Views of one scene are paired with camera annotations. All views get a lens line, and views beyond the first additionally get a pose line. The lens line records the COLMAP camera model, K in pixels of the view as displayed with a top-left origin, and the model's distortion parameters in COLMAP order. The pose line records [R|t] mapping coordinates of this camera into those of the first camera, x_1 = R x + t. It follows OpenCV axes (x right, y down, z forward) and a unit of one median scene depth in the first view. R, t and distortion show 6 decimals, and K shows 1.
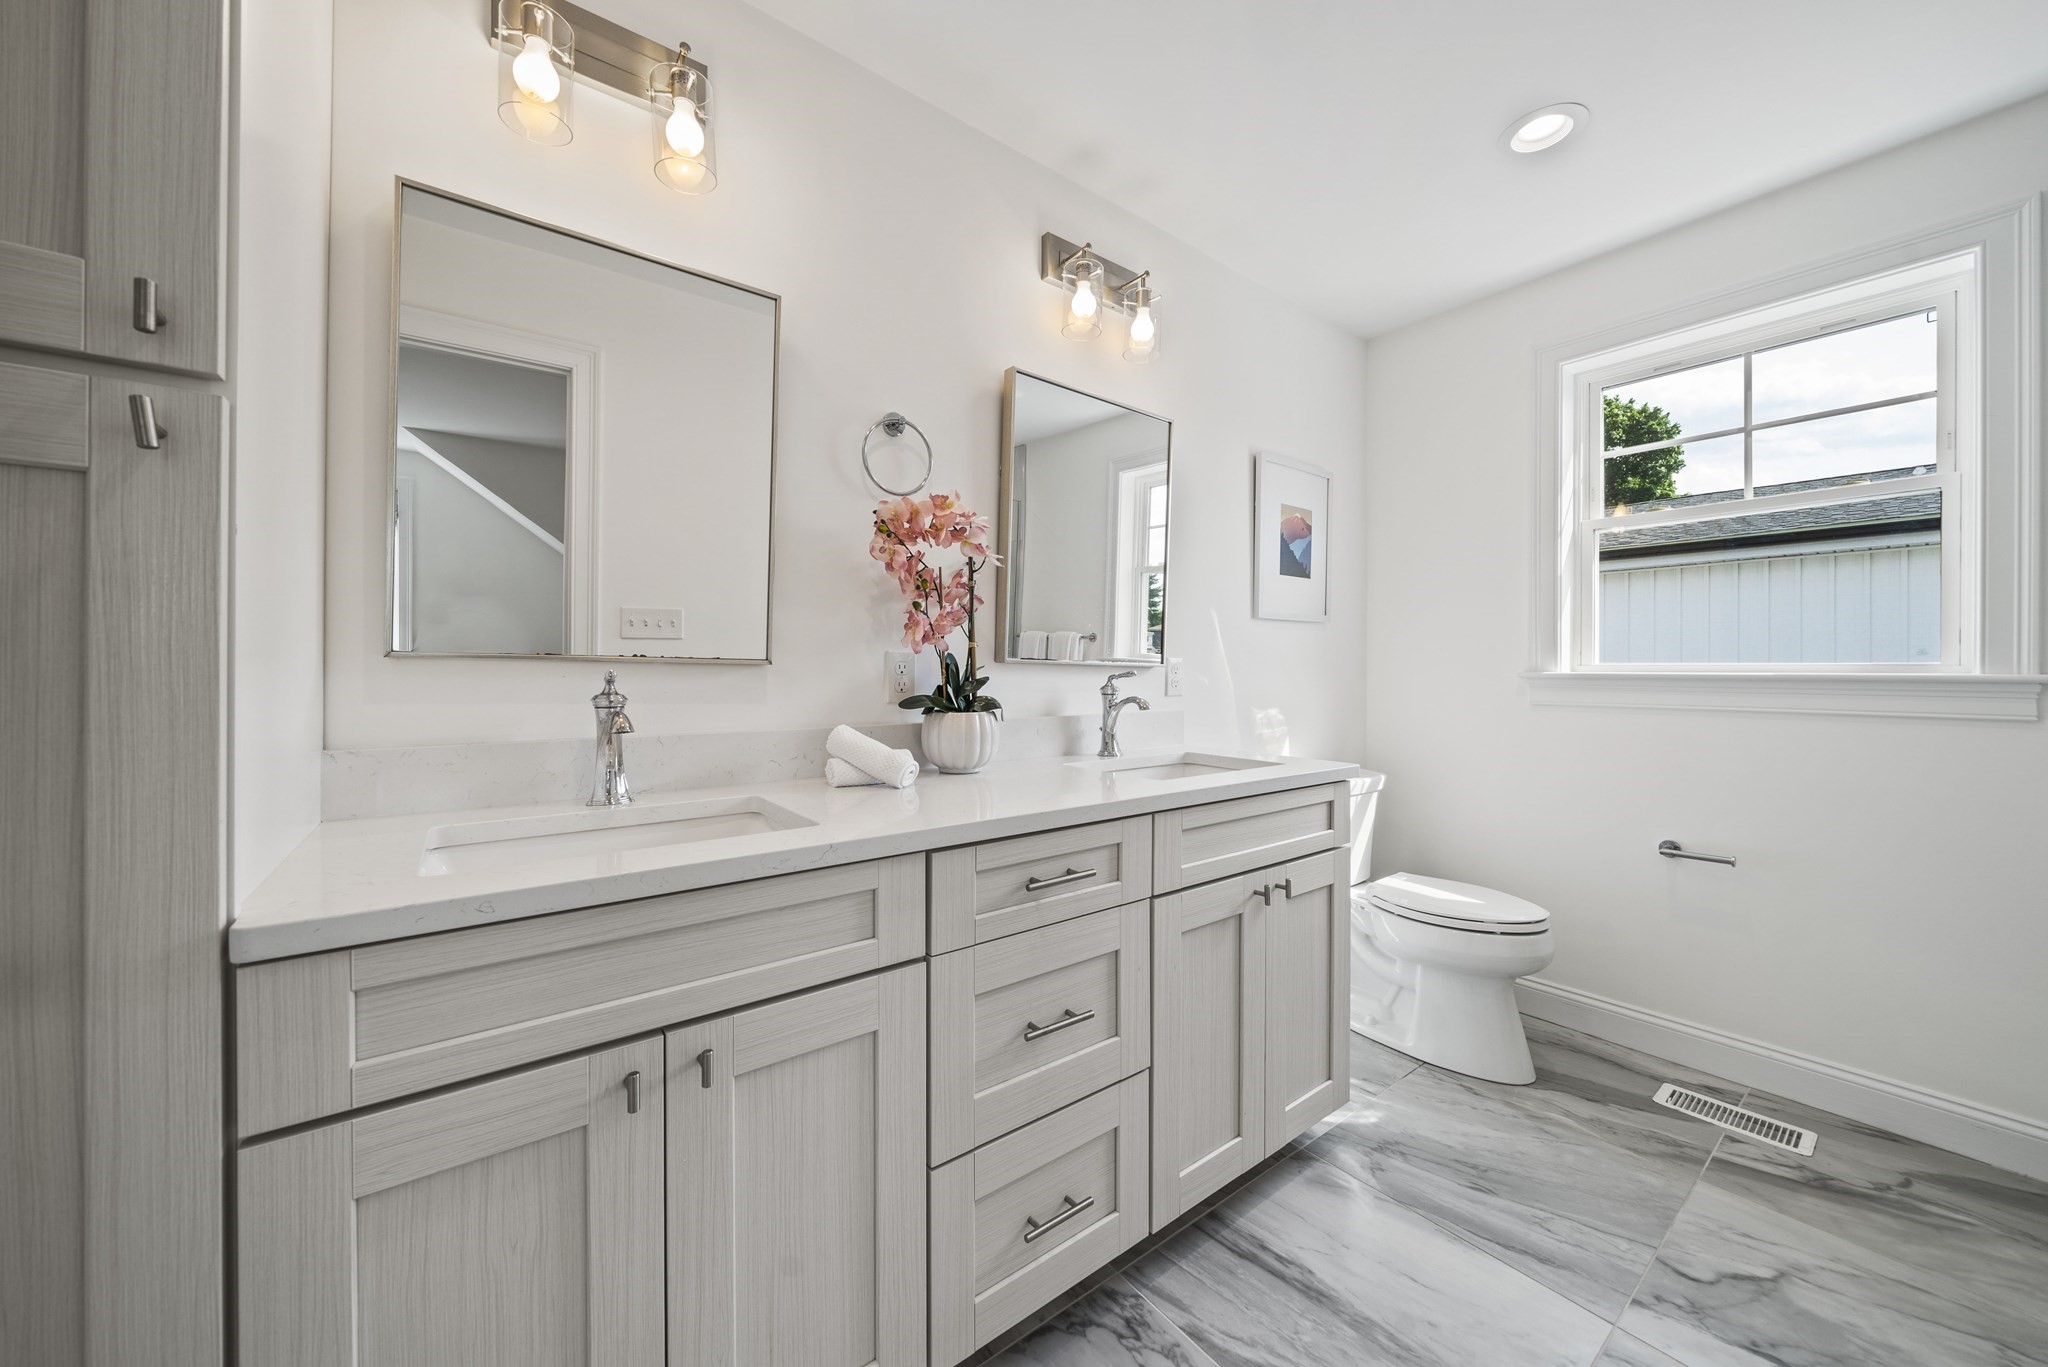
lens RADIAL K [[729.2, 0, 1024.9], [0, 729.2, 677.4], [0, 0, 1]] dist [-0.003540, -0.000319]
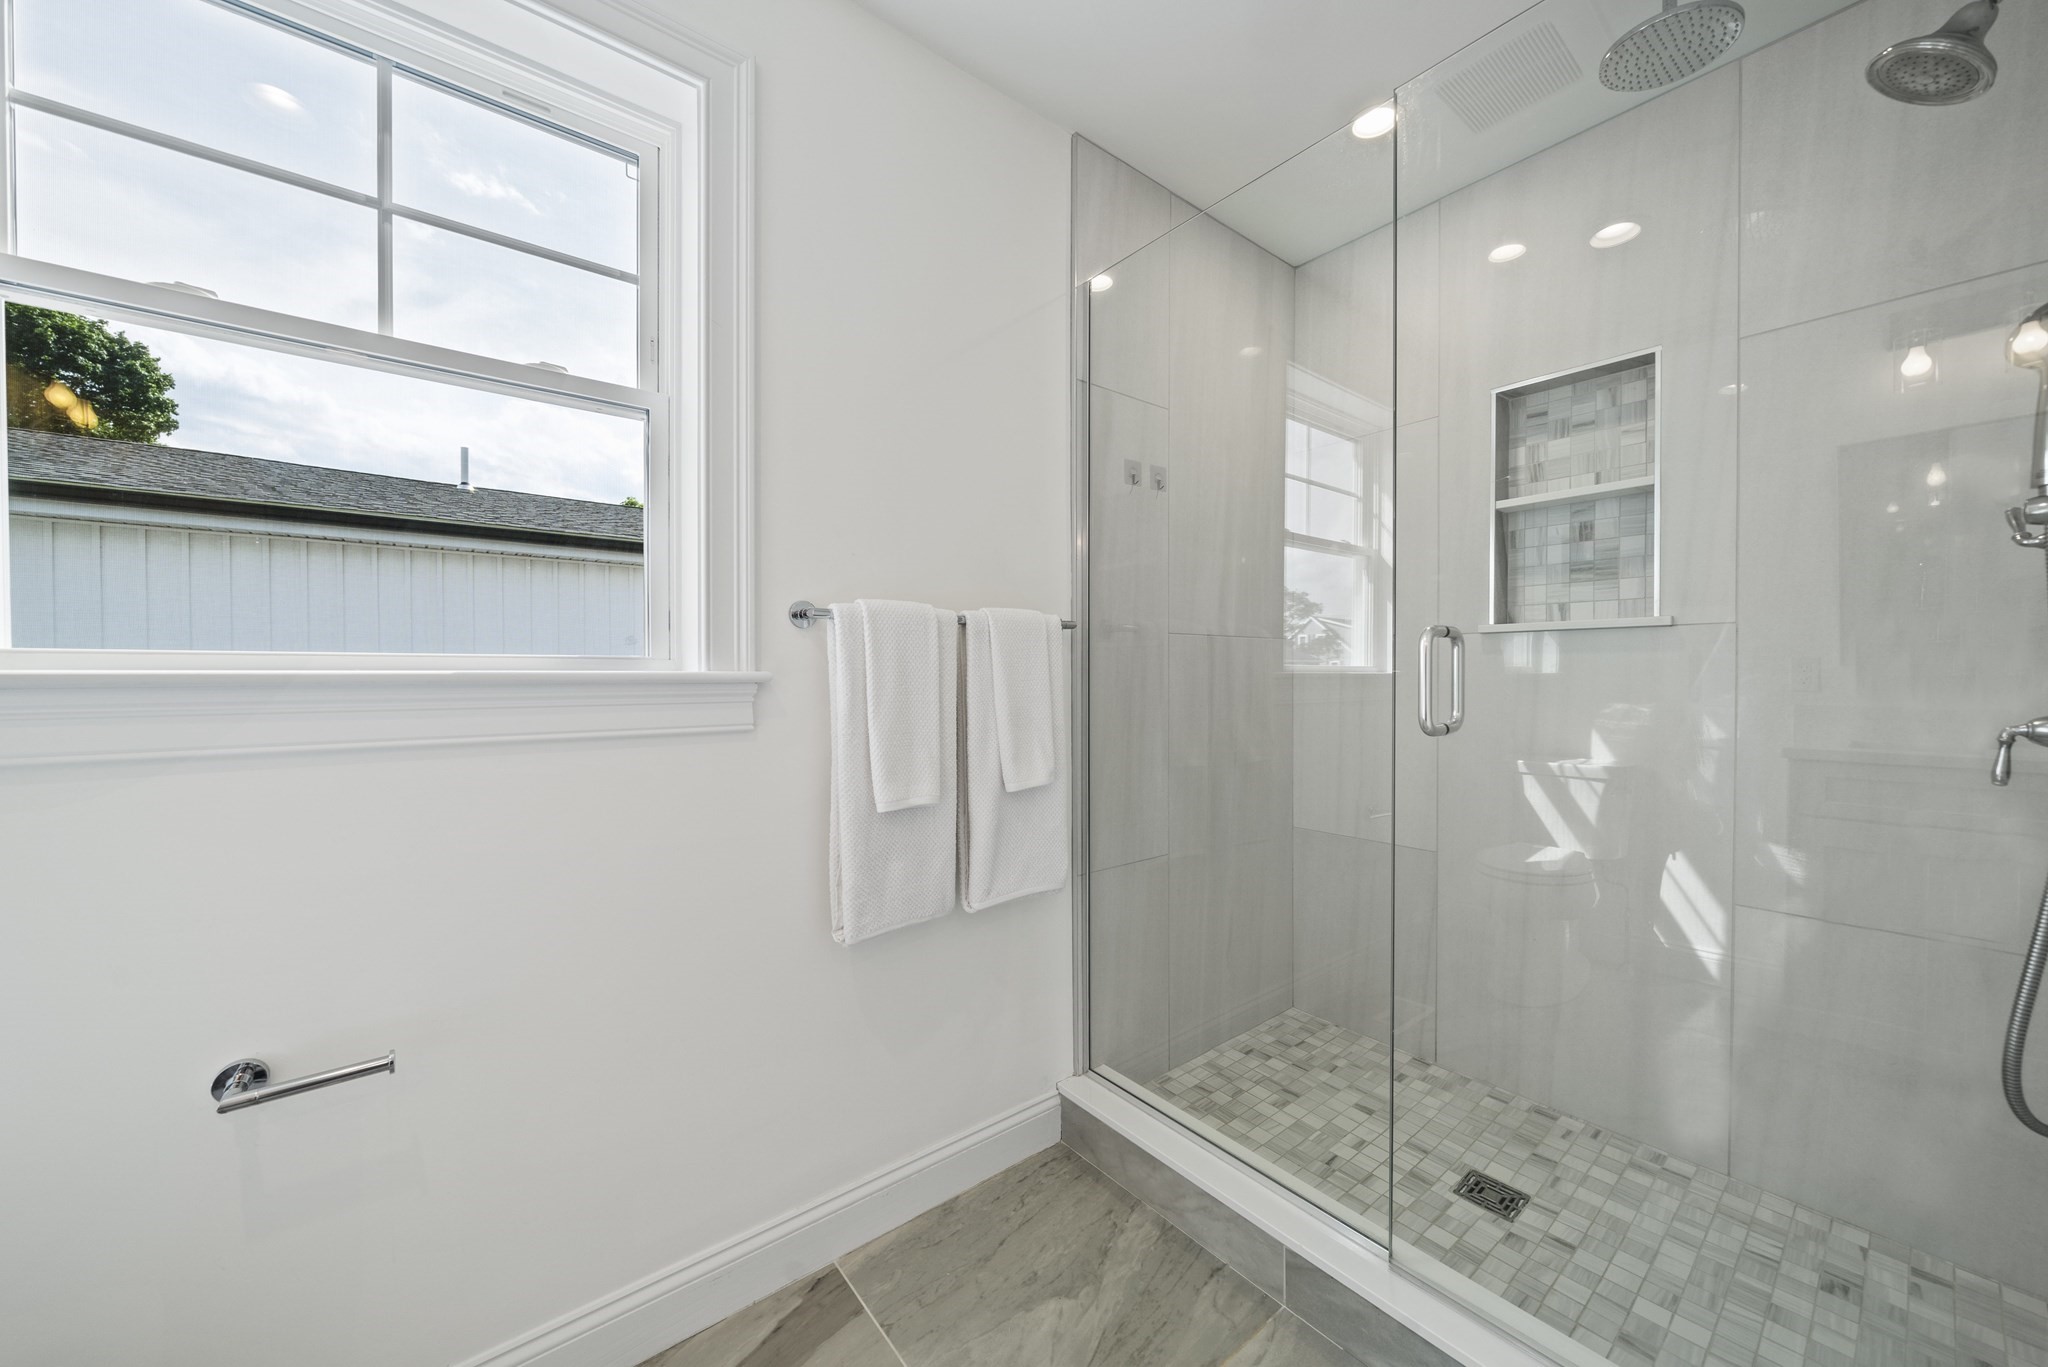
lens RADIAL K [[734.5, 0, 1027.1], [0, 734.5, 678.8], [0, 0, 1]] dist [-0.007738, -0.000146]
pose [[-0.028990, -0.004930, 0.999568, 0.453394], [0.008445, 0.999951, 0.005177, 0.001695], [-0.999544, 0.008592, -0.028947, 0.552533]]
